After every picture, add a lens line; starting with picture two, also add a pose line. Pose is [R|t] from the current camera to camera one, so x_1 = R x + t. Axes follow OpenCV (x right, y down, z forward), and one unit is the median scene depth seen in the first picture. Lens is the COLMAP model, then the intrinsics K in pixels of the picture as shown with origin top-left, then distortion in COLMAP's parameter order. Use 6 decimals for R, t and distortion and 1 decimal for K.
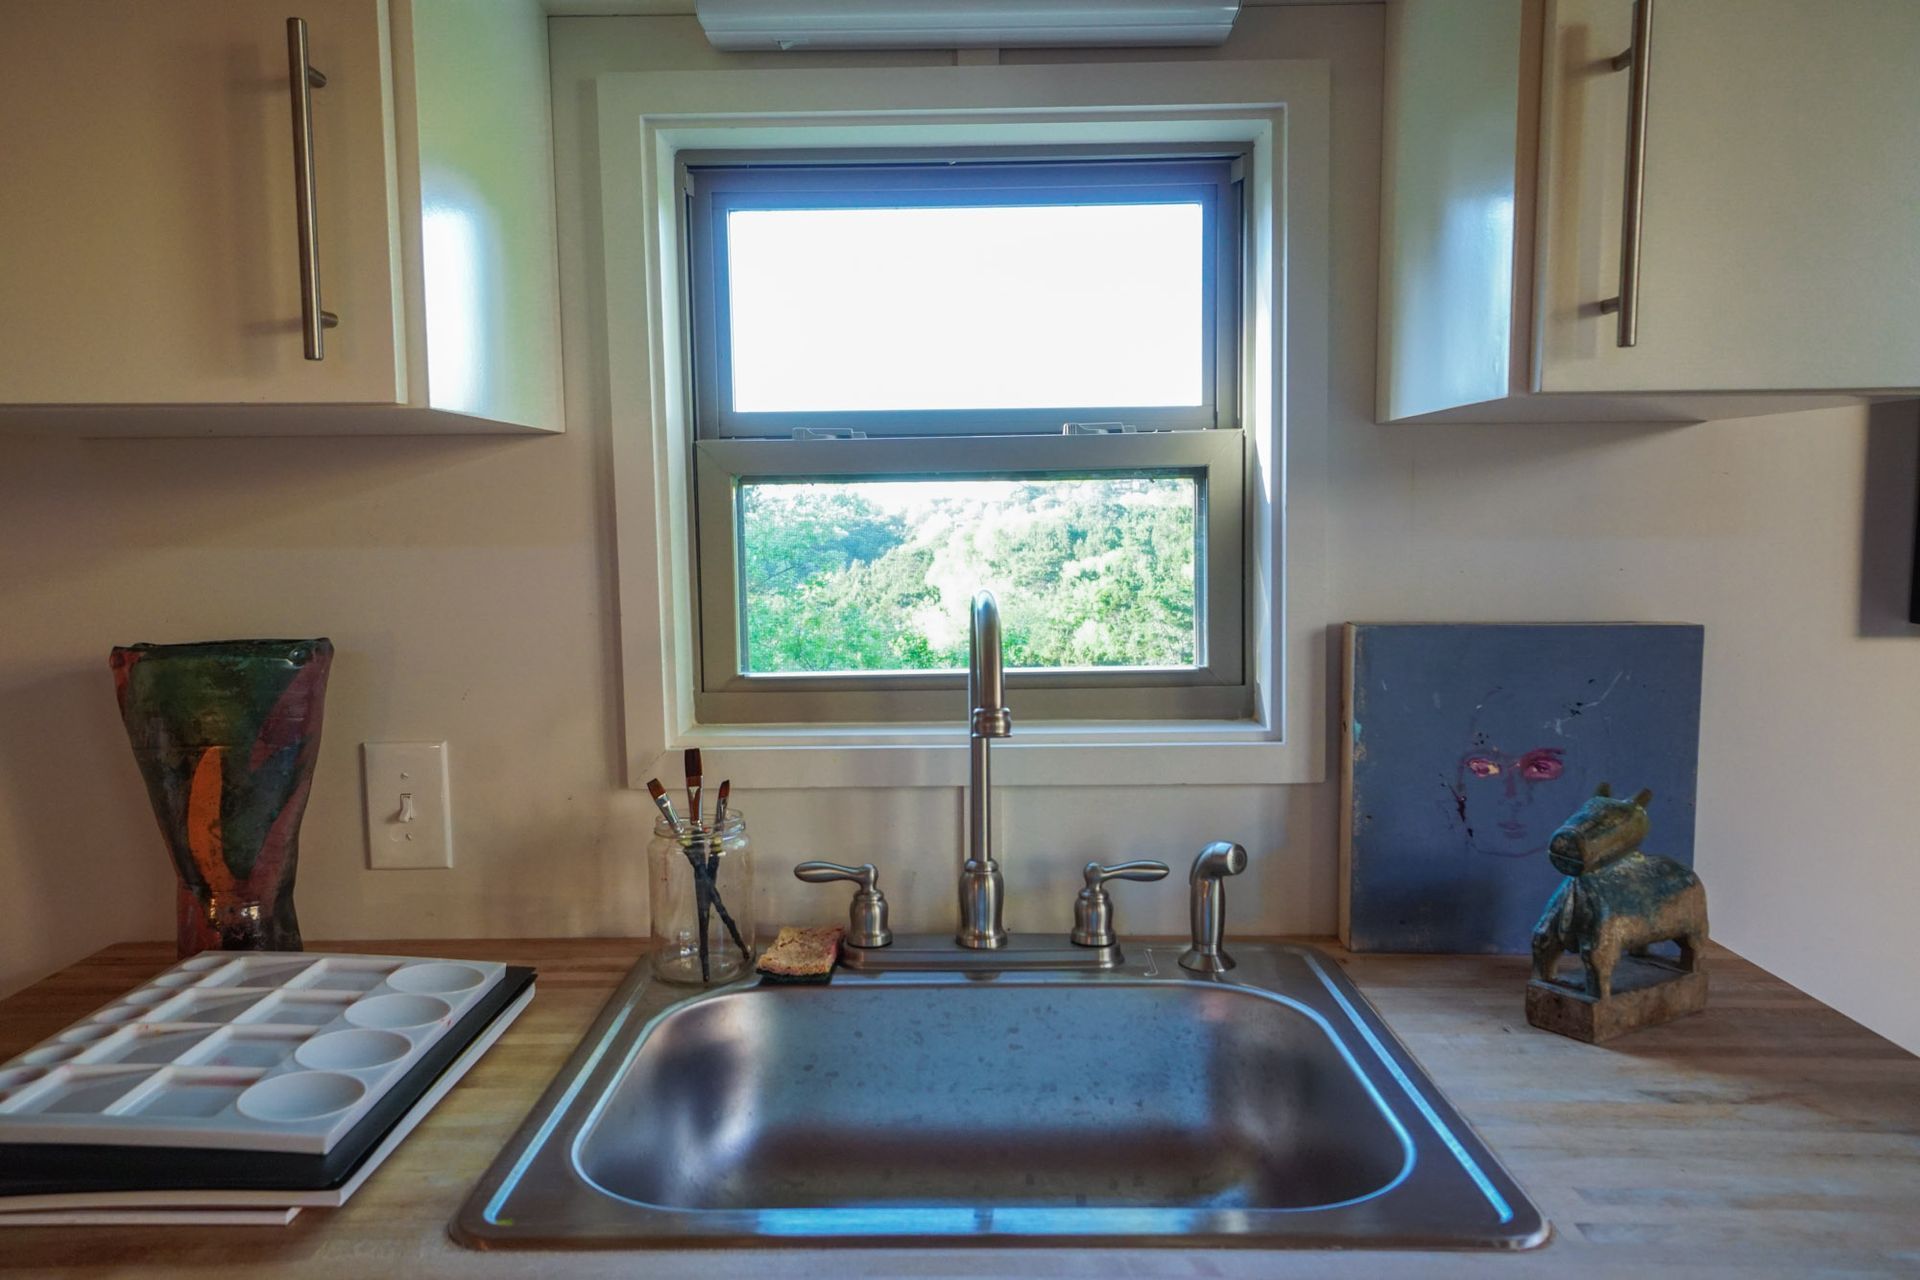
lens RADIAL K [[1335.6, 0, 960.0], [0, 1335.6, 640.0], [0, 0, 1]] dist [-0.000787, -0.000182]
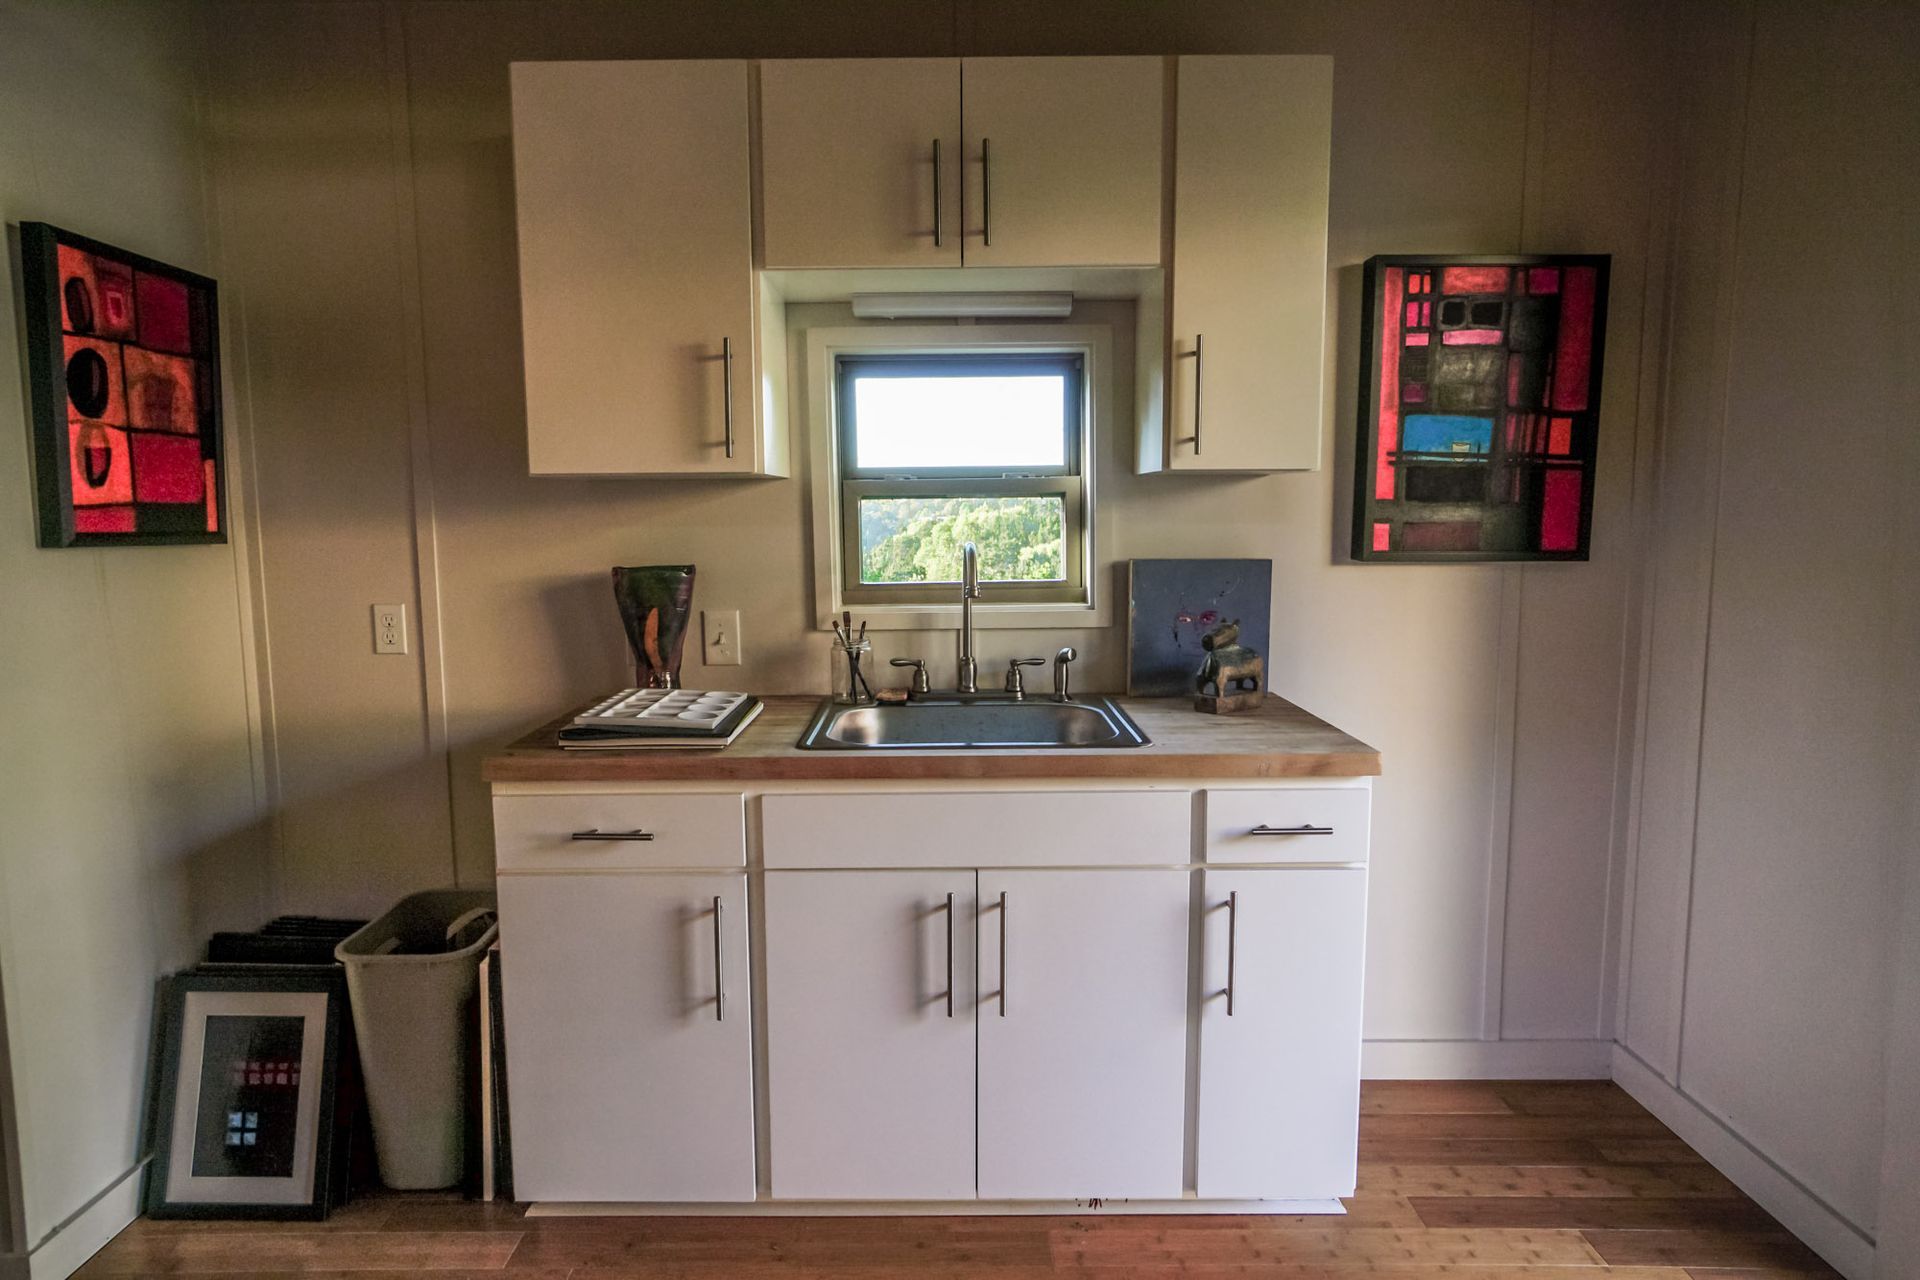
lens RADIAL K [[1108.7, 0, 933.6], [0, 1108.7, 637.6], [0, 0, 1]] dist [-0.034729, 0.036260]
pose [[0.999994, 0.000554, -0.003479, -0.036774], [-0.000483, 0.999792, 0.020367, 0.086191], [0.003489, -0.020365, 0.999787, -0.959433]]
